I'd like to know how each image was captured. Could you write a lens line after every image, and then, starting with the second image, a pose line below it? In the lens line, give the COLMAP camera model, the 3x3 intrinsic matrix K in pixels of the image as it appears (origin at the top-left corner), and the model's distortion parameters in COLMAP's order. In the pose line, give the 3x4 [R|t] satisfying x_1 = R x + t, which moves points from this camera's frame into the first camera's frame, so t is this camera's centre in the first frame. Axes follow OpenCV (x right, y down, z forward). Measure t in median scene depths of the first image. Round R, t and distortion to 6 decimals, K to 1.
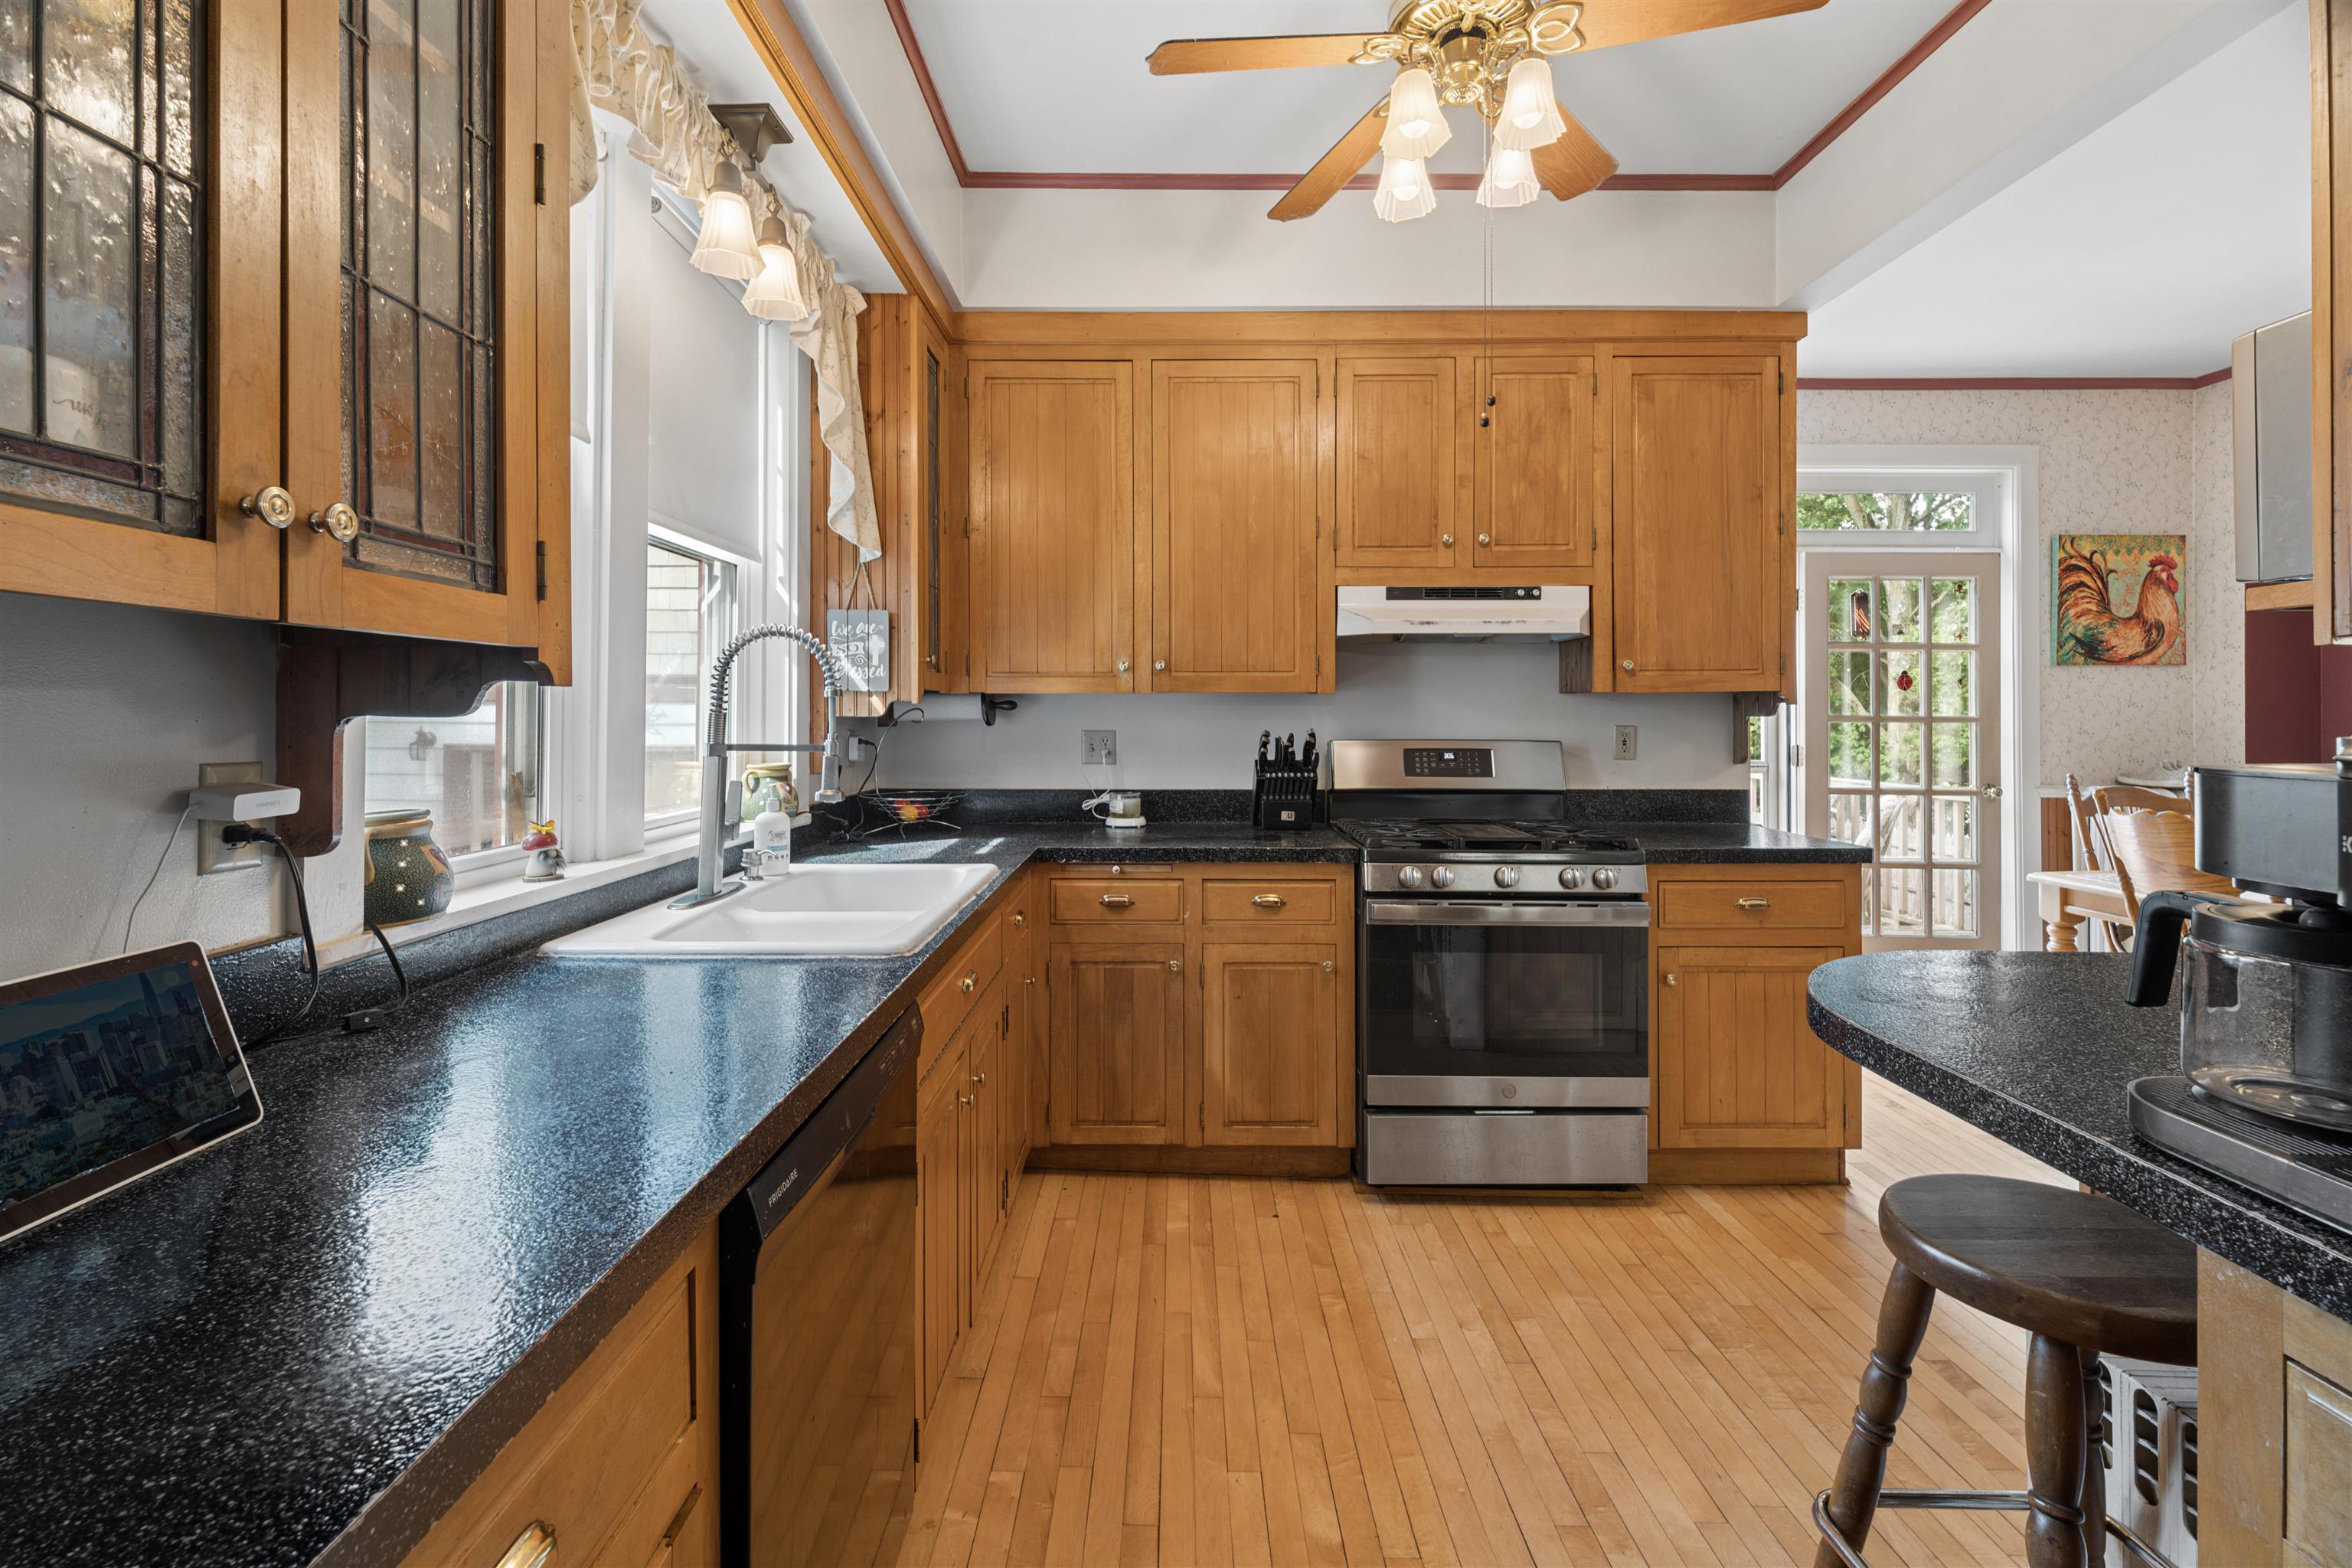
lens RADIAL K [[1022.9, 0, 1172.8], [0, 1022.9, 716.7], [0, 0, 1]] dist [0.002003, -0.000094]
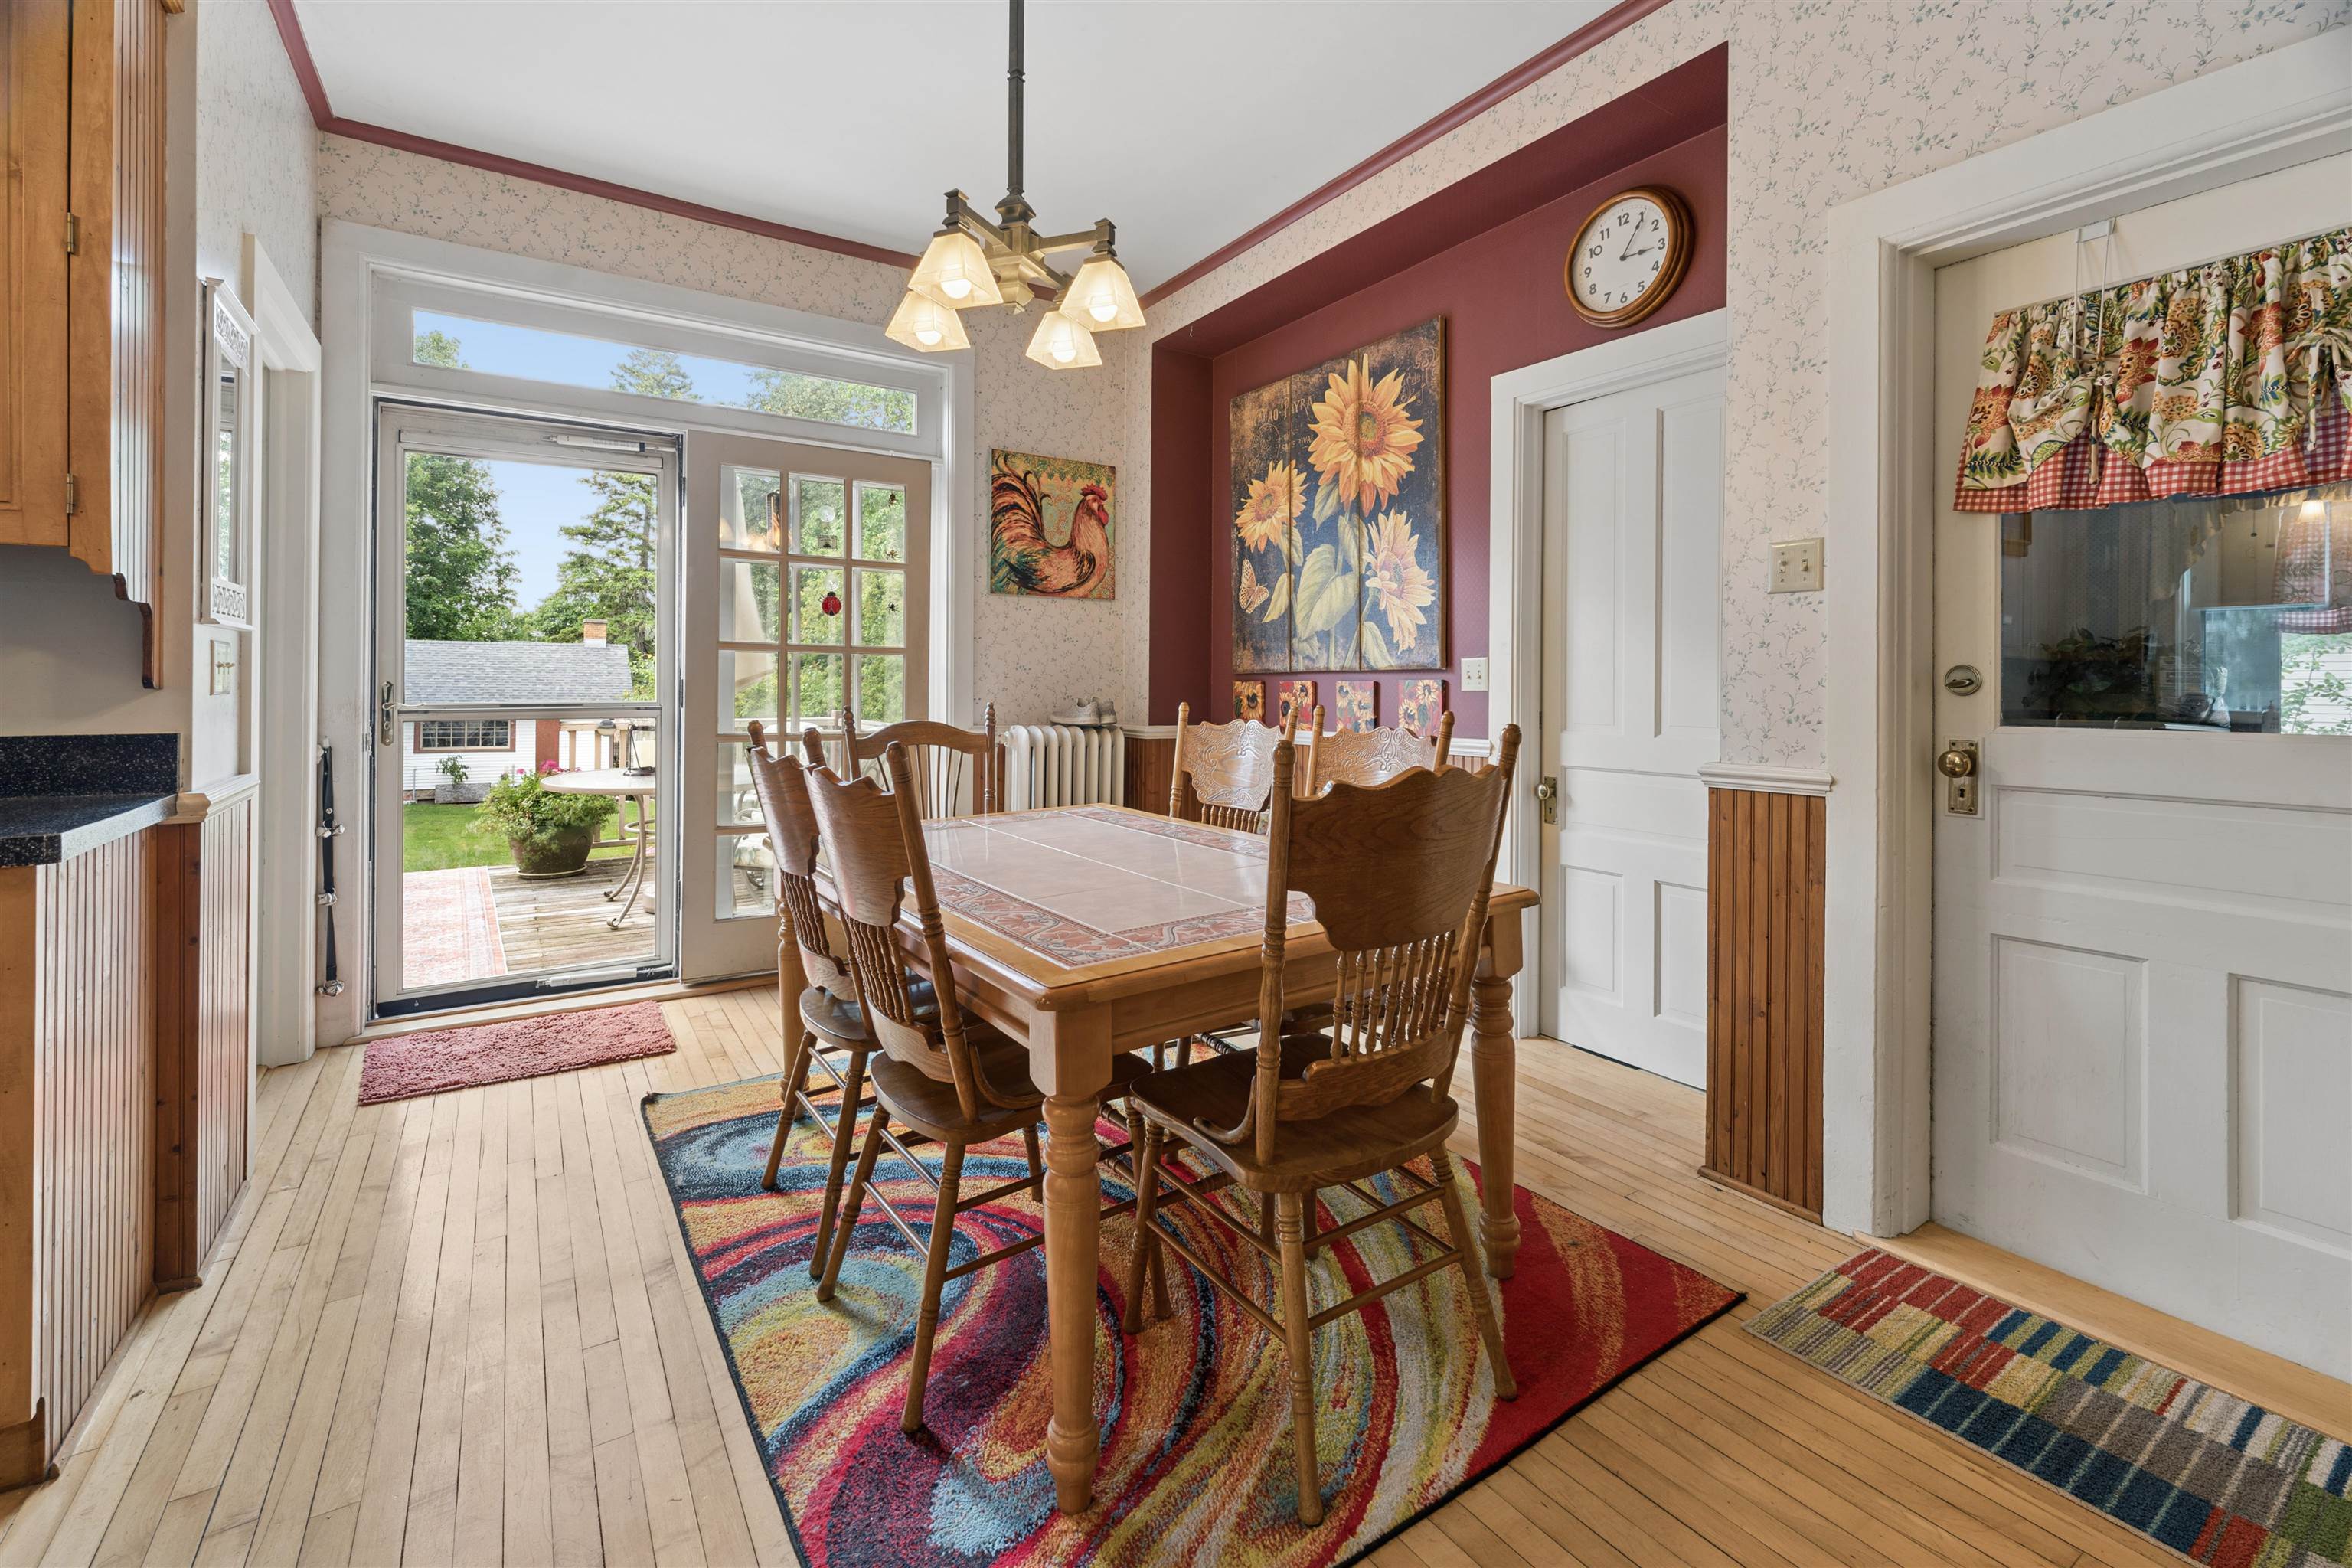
lens RADIAL K [[1022.9, 0, 1174.1], [0, 1022.9, 690.4], [0, 0, 1]] dist [0.002003, -0.000094]
pose [[0.841025, 0.003373, 0.540985, 0.510423], [-0.011300, 0.999872, 0.011333, 0.024009], [-0.540878, -0.015645, 0.840956, 0.148831]]
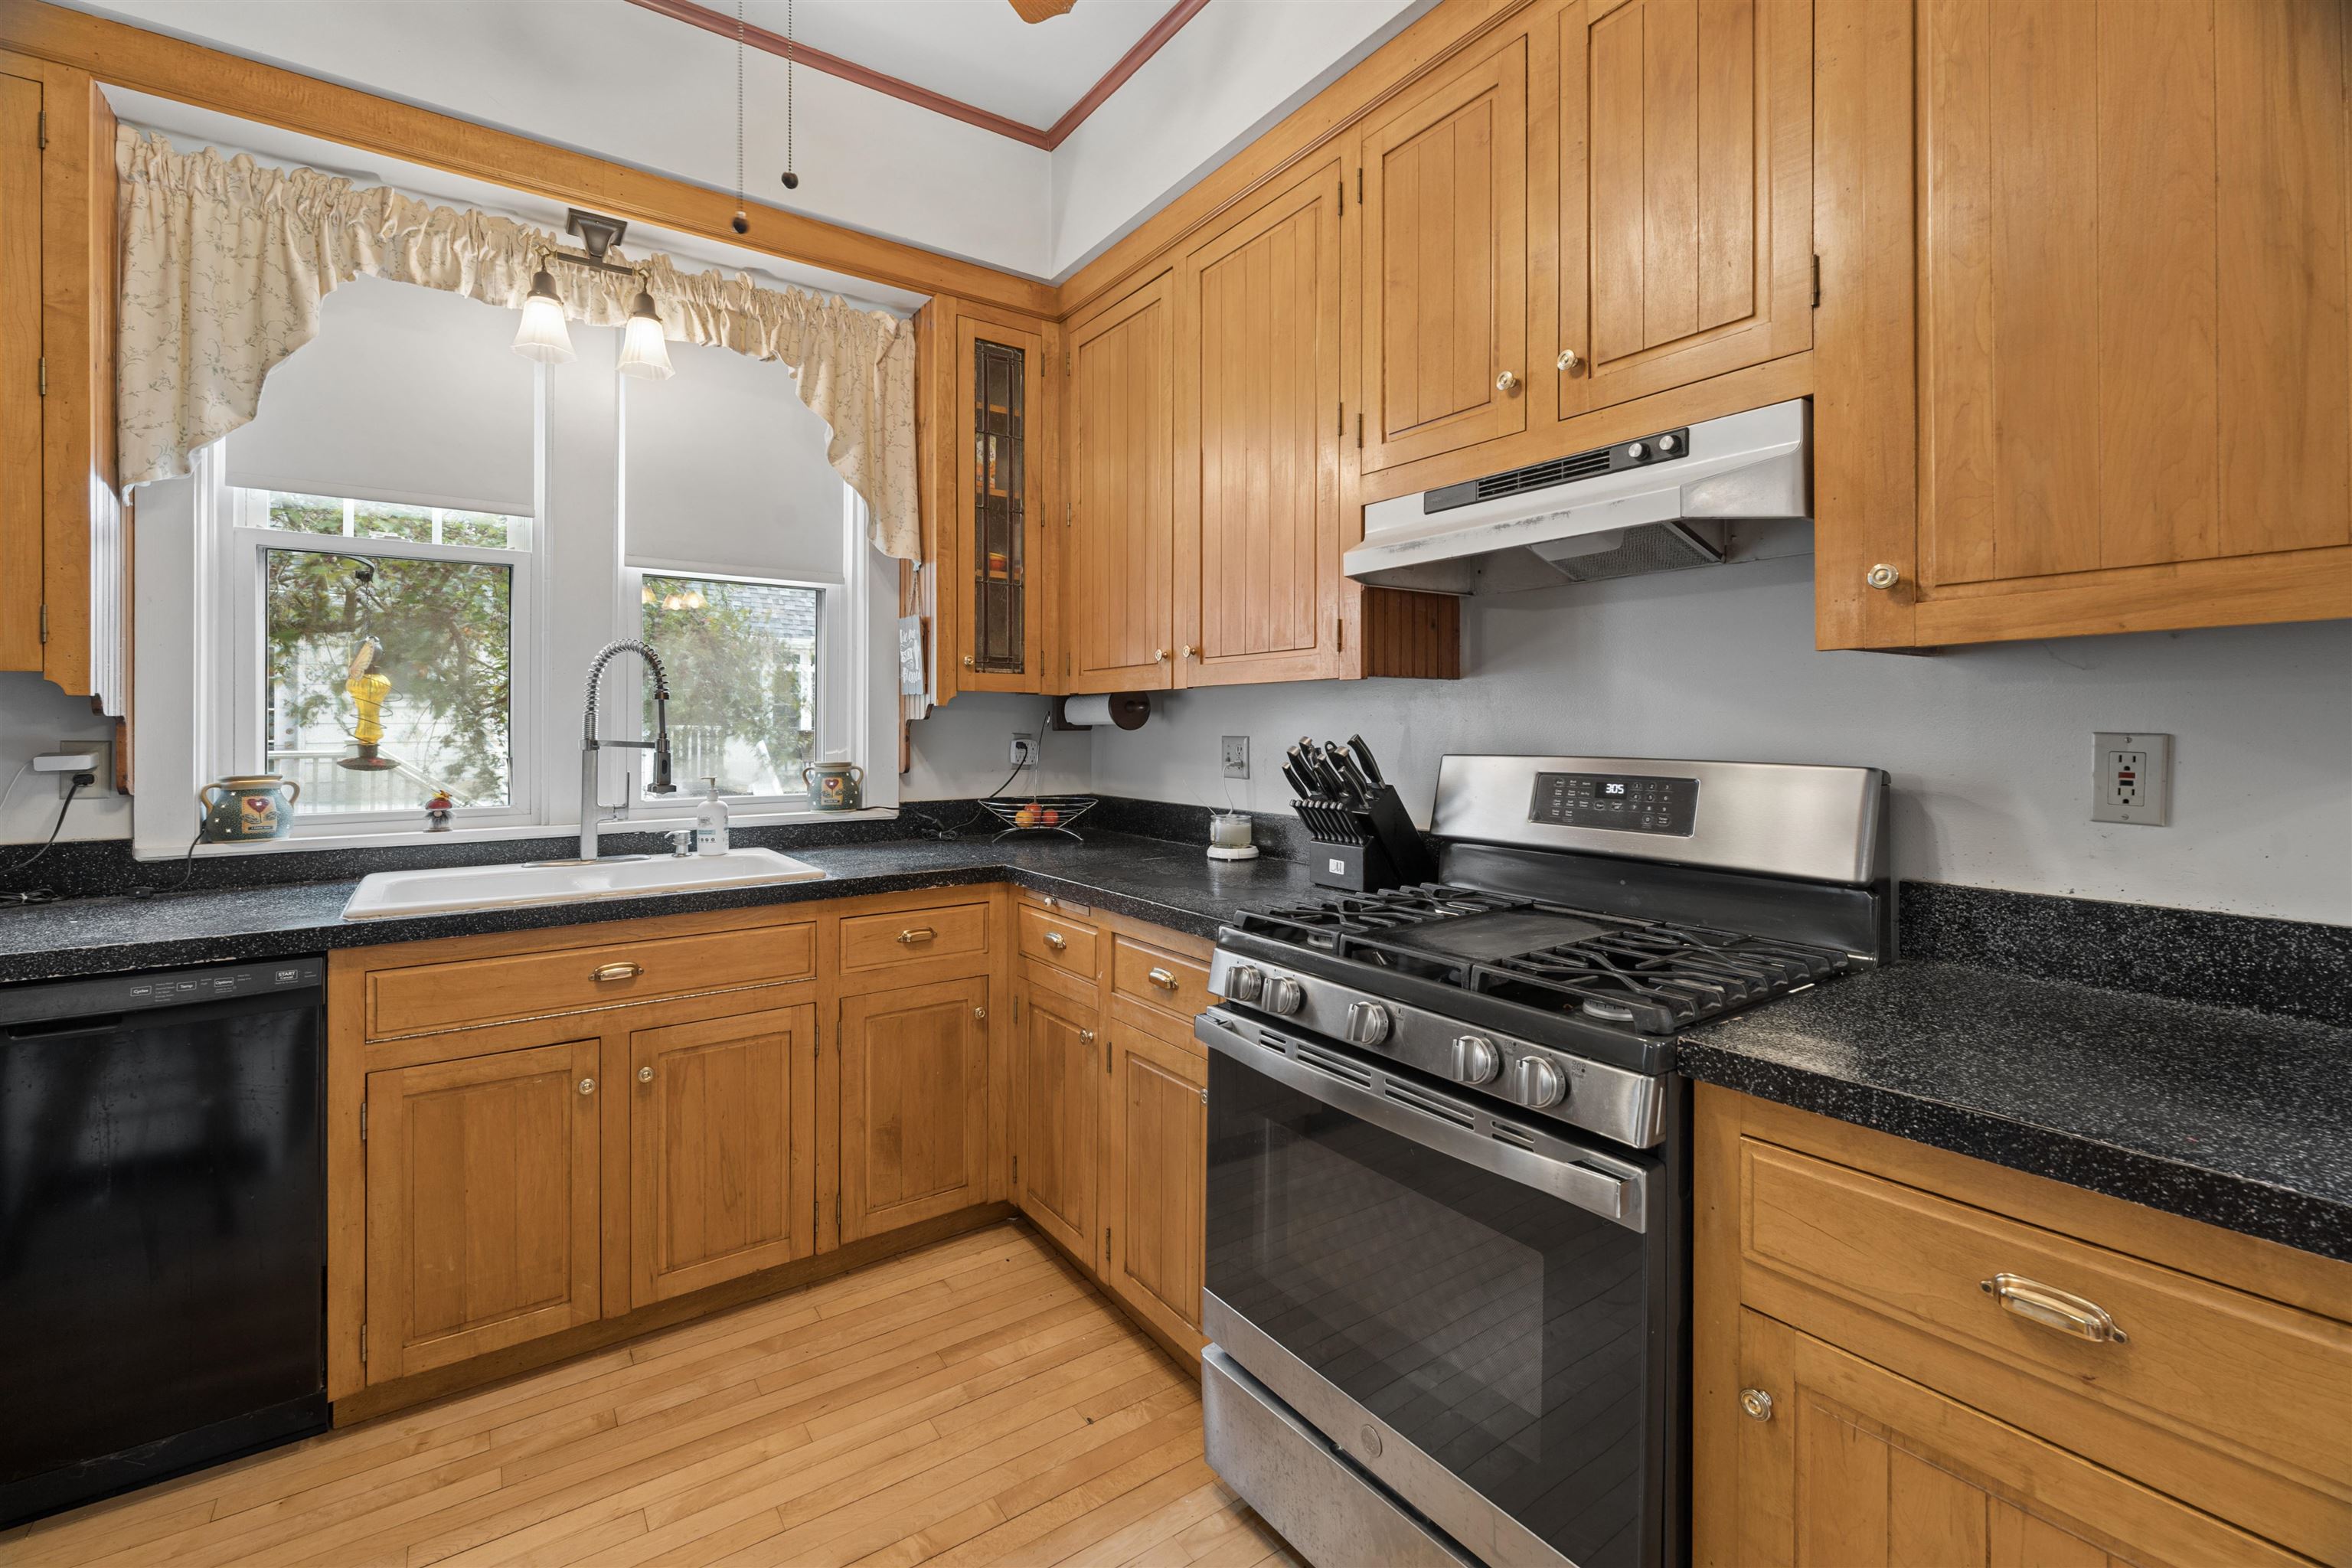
lens RADIAL K [[1022.9, 0, 1191.5], [0, 1022.9, 722.8], [0, 0, 1]] dist [0.002003, -0.000094]
pose [[0.570710, -0.001907, -0.821149, 0.388062], [0.004509, 0.999990, 0.000812, 0.002404], [0.821139, -0.004166, 0.570713, 0.351937]]
